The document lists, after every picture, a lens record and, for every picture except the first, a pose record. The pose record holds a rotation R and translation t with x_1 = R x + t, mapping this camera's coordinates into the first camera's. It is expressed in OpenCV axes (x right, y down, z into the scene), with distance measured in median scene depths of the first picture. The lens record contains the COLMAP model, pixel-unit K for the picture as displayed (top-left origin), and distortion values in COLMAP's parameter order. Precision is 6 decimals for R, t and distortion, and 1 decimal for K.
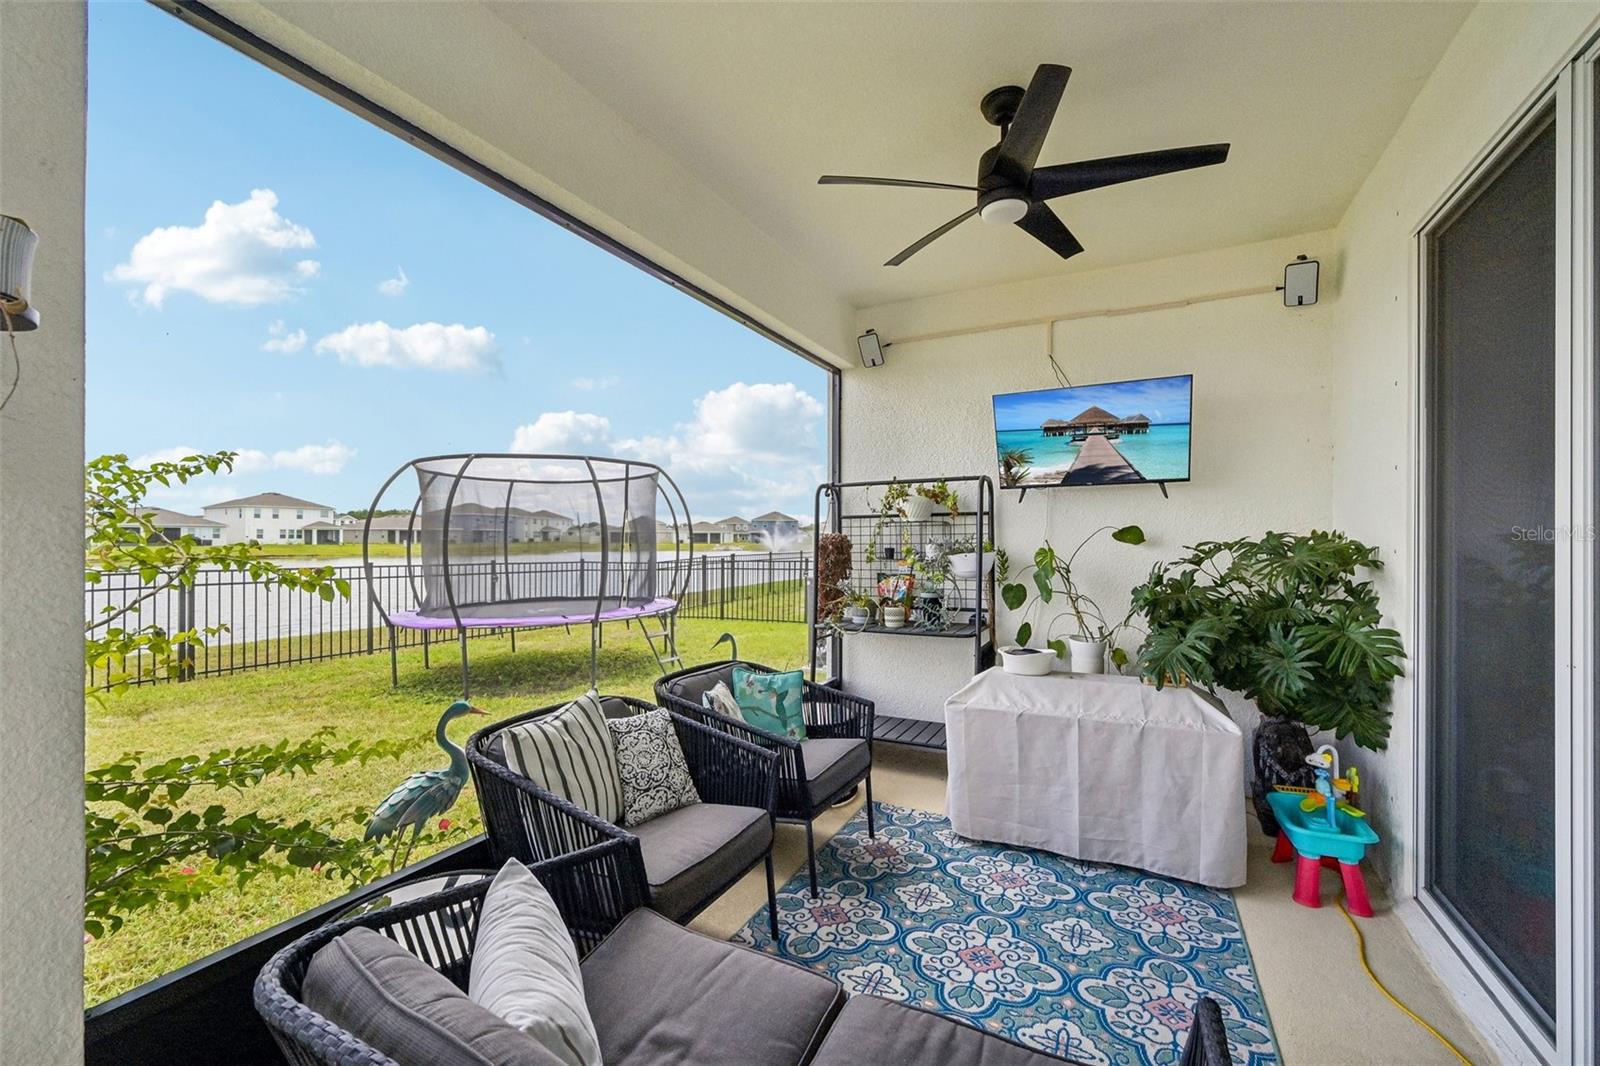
lens RADIAL K [[607.3, 0, 800.0], [0, 607.3, 533.0], [0, 0, 1]] dist [0.000690, -0.000015]
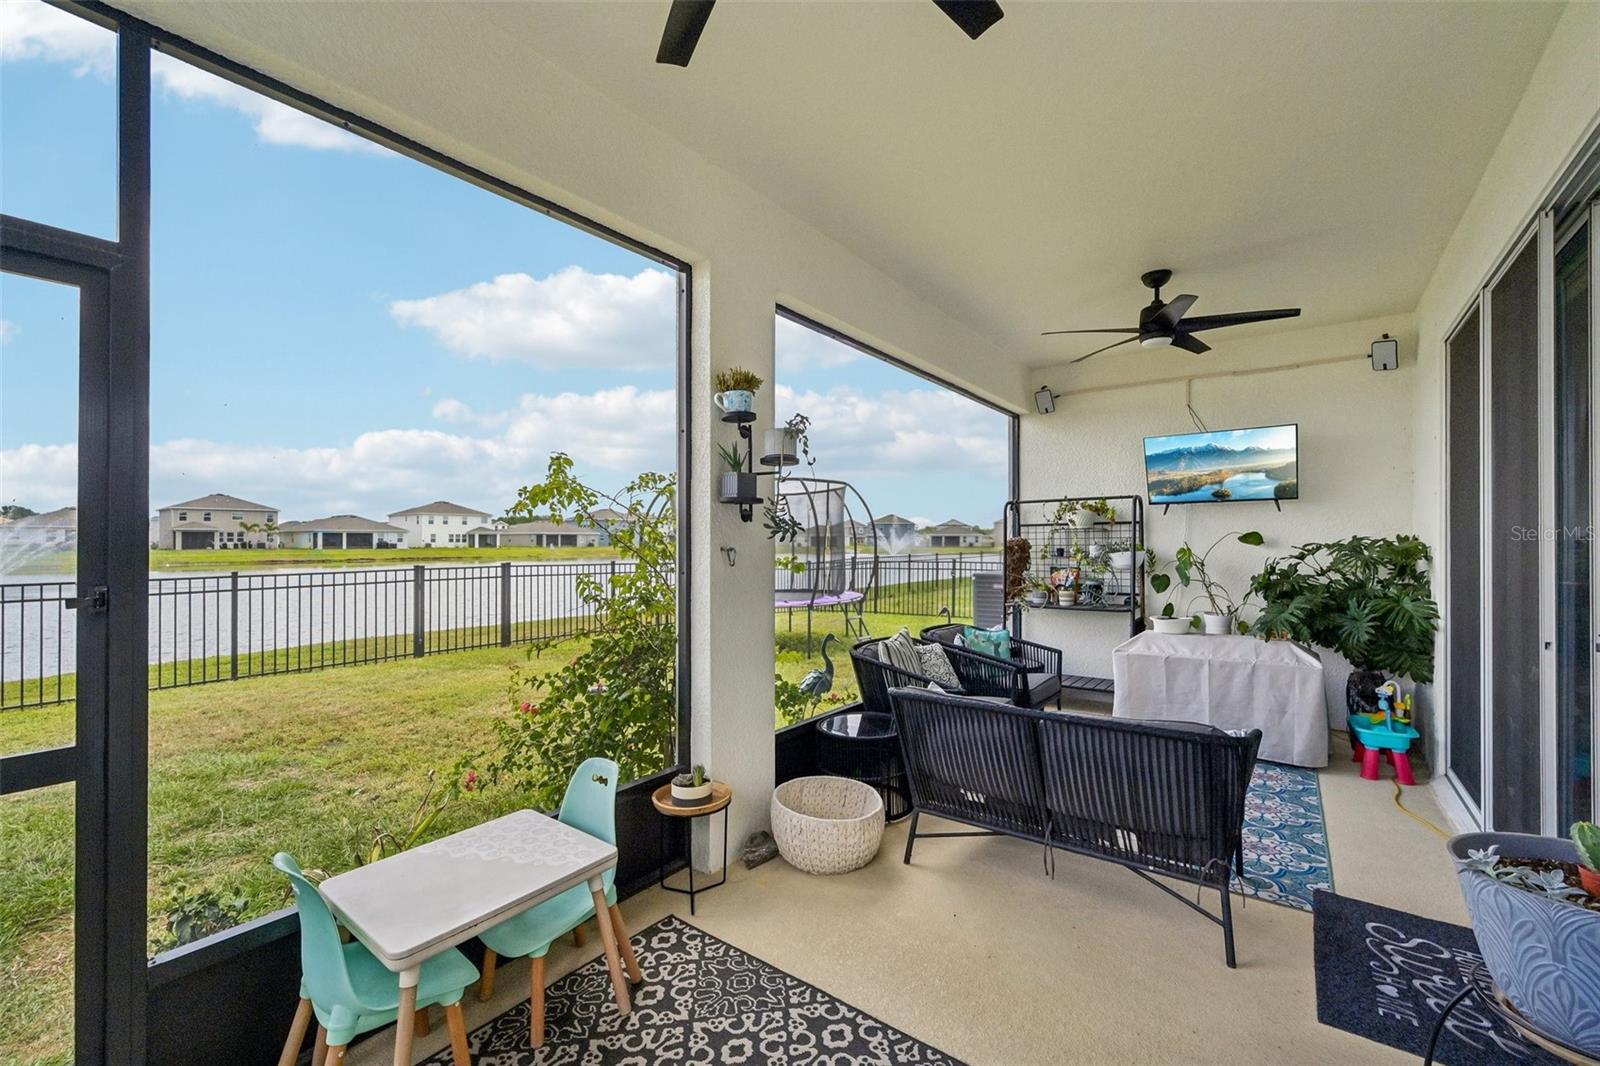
lens RADIAL K [[644.6, 0, 801.9], [0, 644.6, 533.5], [0, 0, 1]] dist [0.001040, -0.000297]
pose [[0.988145, -0.003806, -0.153474, -0.230725], [0.003308, 0.999988, -0.003500, -0.005771], [0.153486, 0.002951, 0.988146, -0.580998]]
